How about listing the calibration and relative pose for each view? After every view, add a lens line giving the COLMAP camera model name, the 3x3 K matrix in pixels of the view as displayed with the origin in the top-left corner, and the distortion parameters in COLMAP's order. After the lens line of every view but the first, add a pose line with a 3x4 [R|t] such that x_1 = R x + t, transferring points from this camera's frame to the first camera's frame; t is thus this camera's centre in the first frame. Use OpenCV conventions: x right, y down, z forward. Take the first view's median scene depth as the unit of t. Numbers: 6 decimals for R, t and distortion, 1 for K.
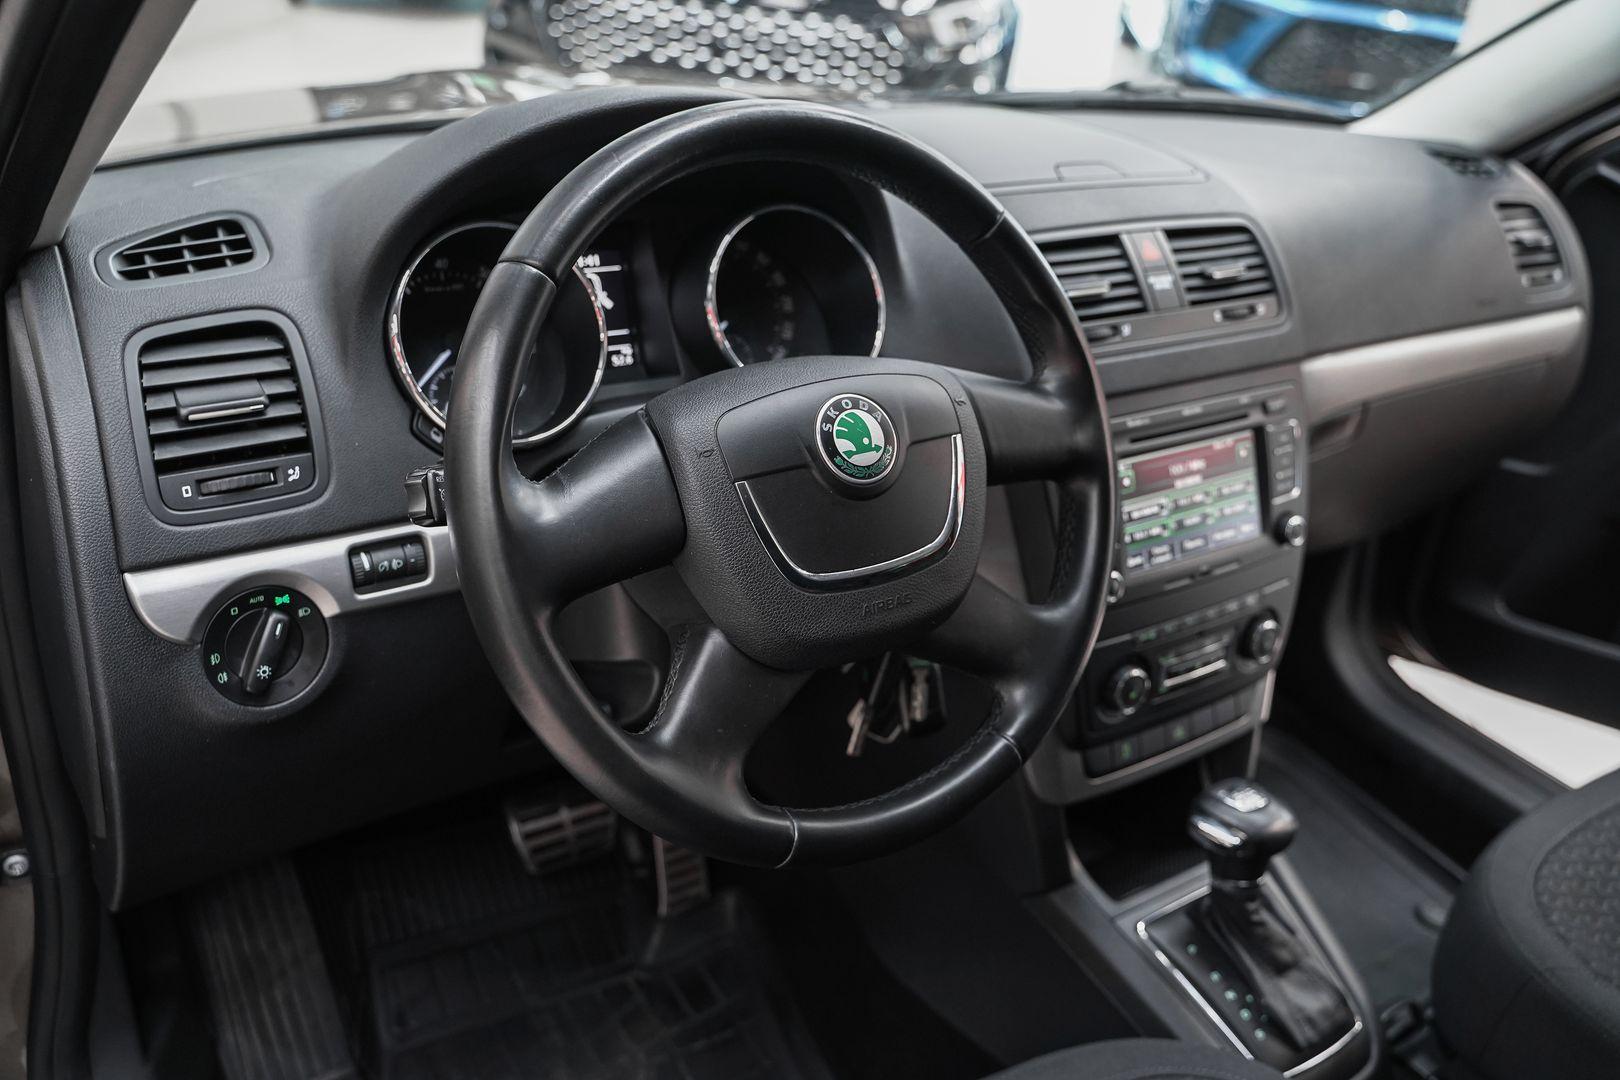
lens RADIAL K [[1371.4, 0, 805.3], [0, 1371.4, 540.0], [0, 0, 1]] dist [-0.088058, 0.079653]
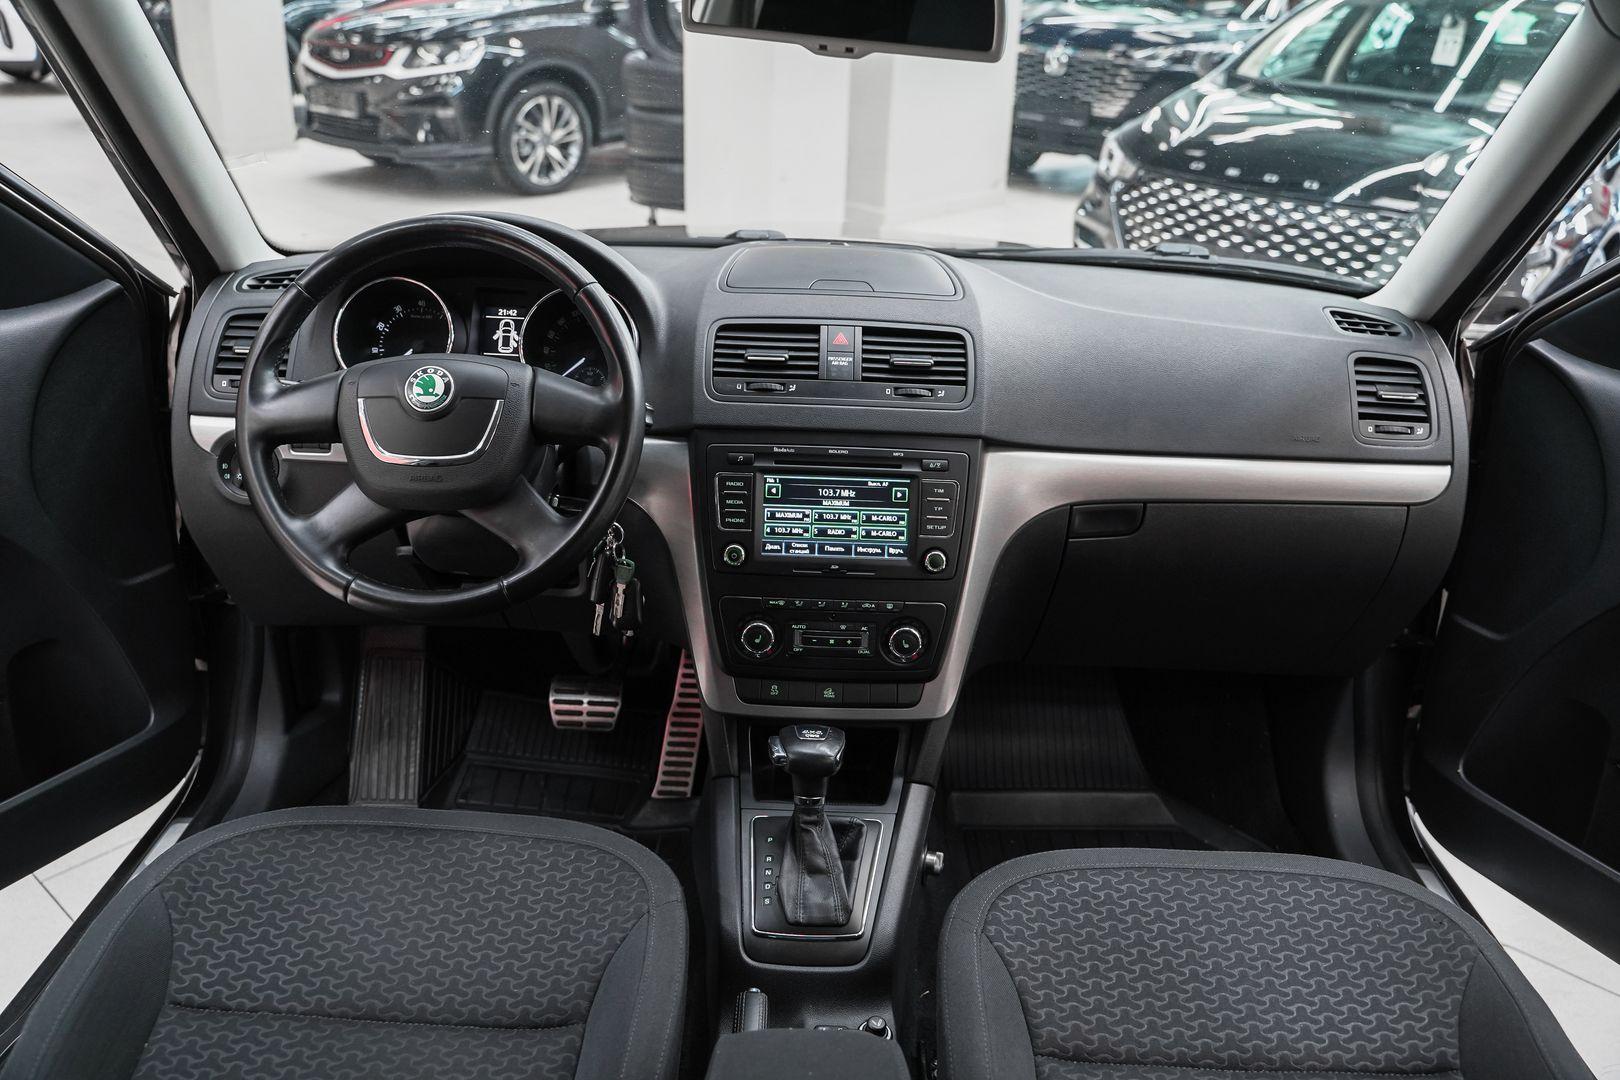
lens RADIAL K [[1296.7, 0, 799.5], [0, 1296.7, 544.0], [0, 0, 1]] dist [-0.087742, 0.047638]
pose [[0.825843, 0.164954, -0.539235, 0.969561], [-0.226320, 0.972819, -0.049023, 0.070695], [0.516491, 0.162525, 0.840727, -0.123988]]
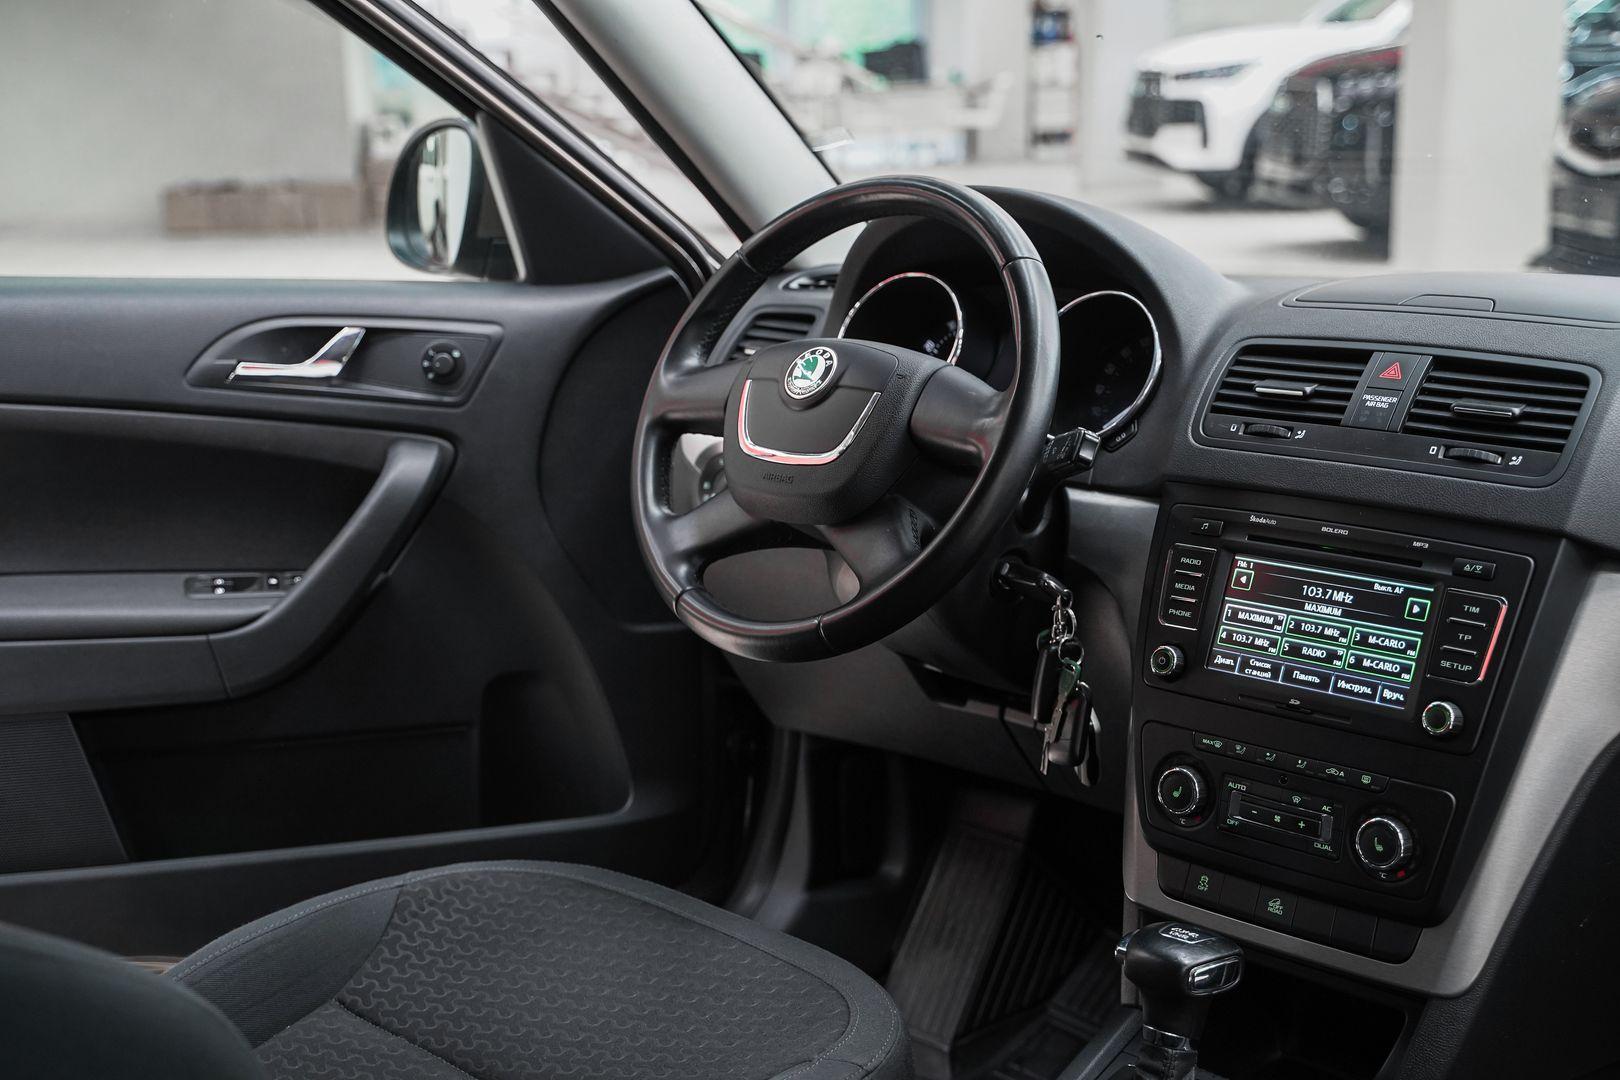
lens RADIAL K [[2133.0, 0, 817.8], [0, 2133.0, 539.9], [0, 0, 1]] dist [0.088429, 0.000000]
pose [[0.228867, 0.117586, -0.966330, 1.575356], [-0.429136, 0.903202, 0.008267, 0.047591], [0.873763, 0.412795, 0.257174, 0.320535]]
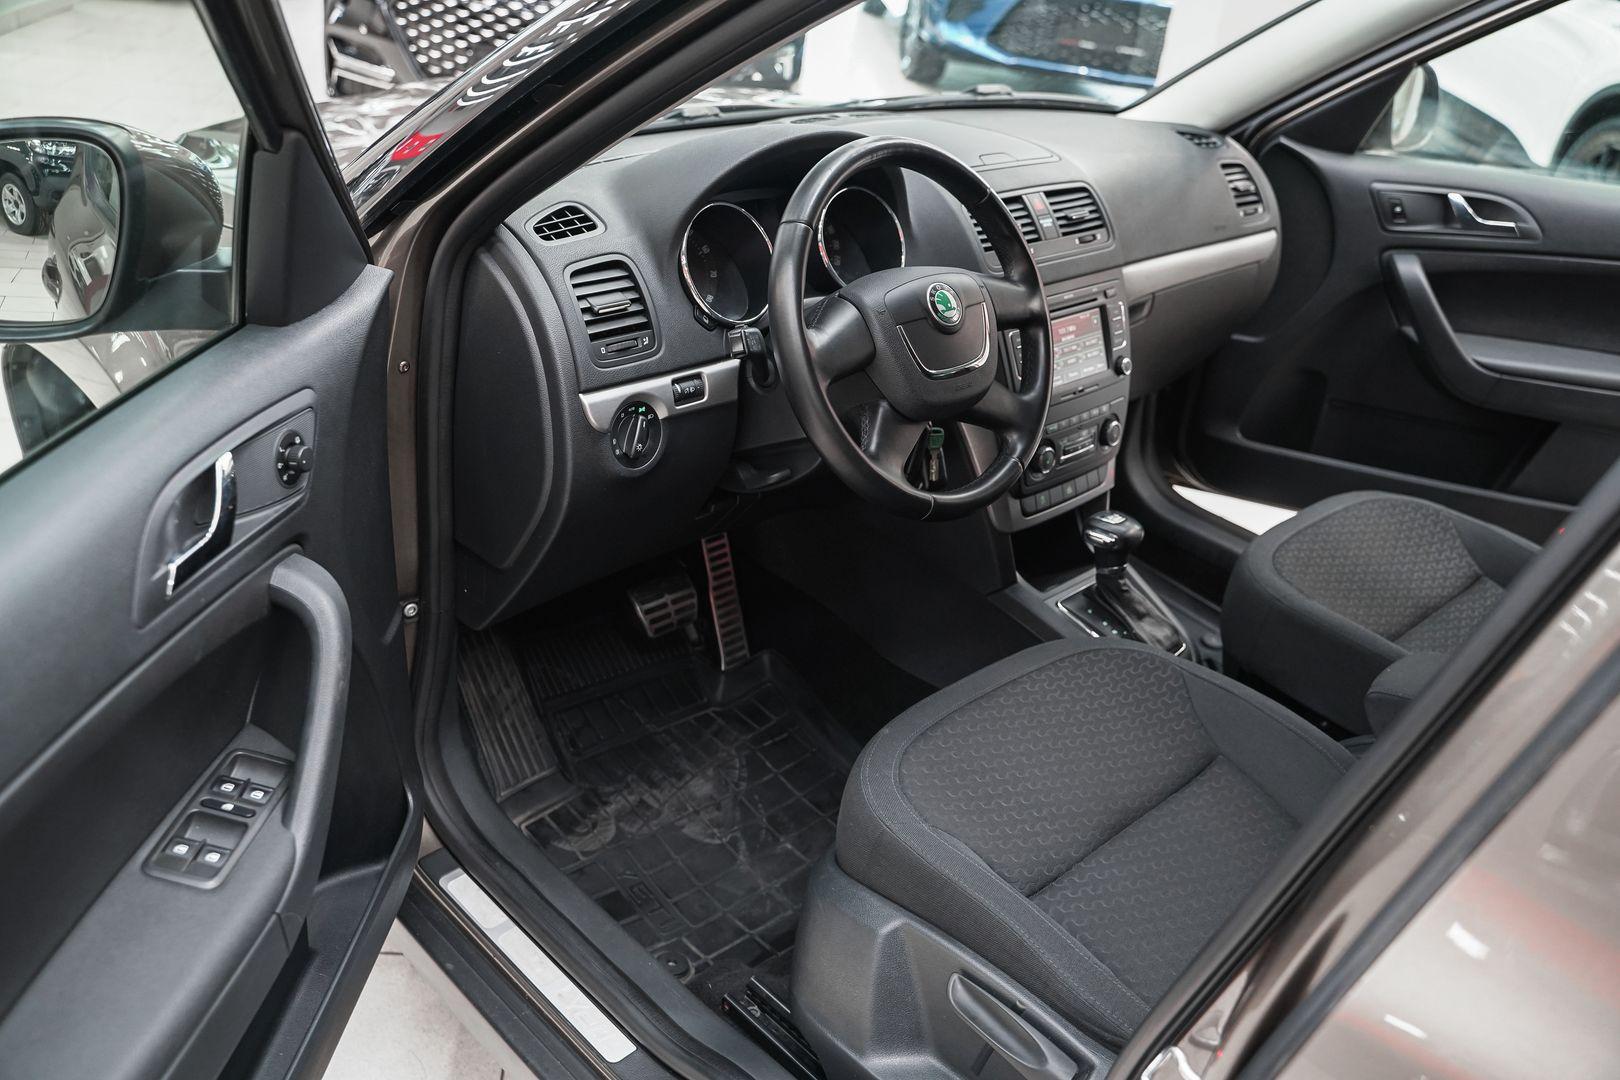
lens RADIAL K [[1371.4, 0, 799.1], [0, 1371.4, 544.6], [0, 0, 1]] dist [-0.088058, 0.079653]
pose [[0.981852, -0.081700, 0.171150, -0.368379], [0.076352, 0.996371, 0.037609, 0.126138], [-0.173602, -0.023858, 0.984527, -0.643278]]
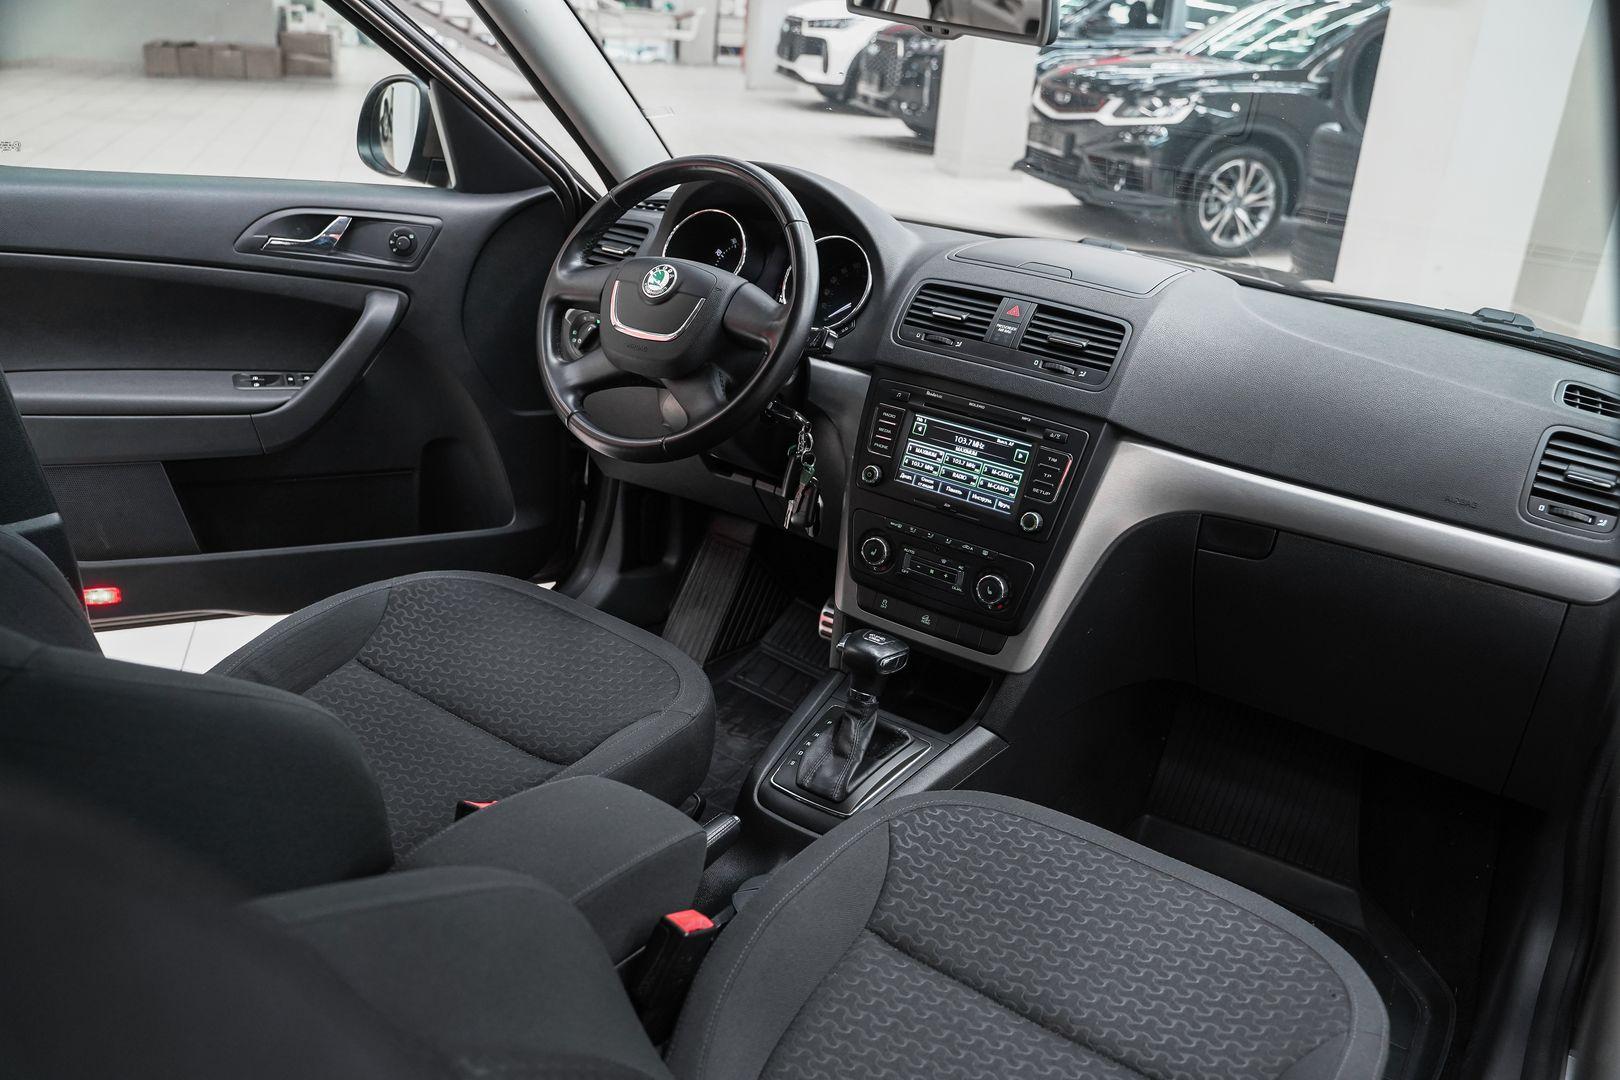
lens RADIAL K [[1296.7, 0, 809.2], [0, 1296.7, 536.7], [0, 0, 1]] dist [-0.087742, 0.047638]
pose [[0.394401, 0.298867, -0.868980, 1.511875], [-0.475091, 0.875766, 0.085574, 0.000698], [0.786598, 0.379094, 0.487392, 0.182740]]
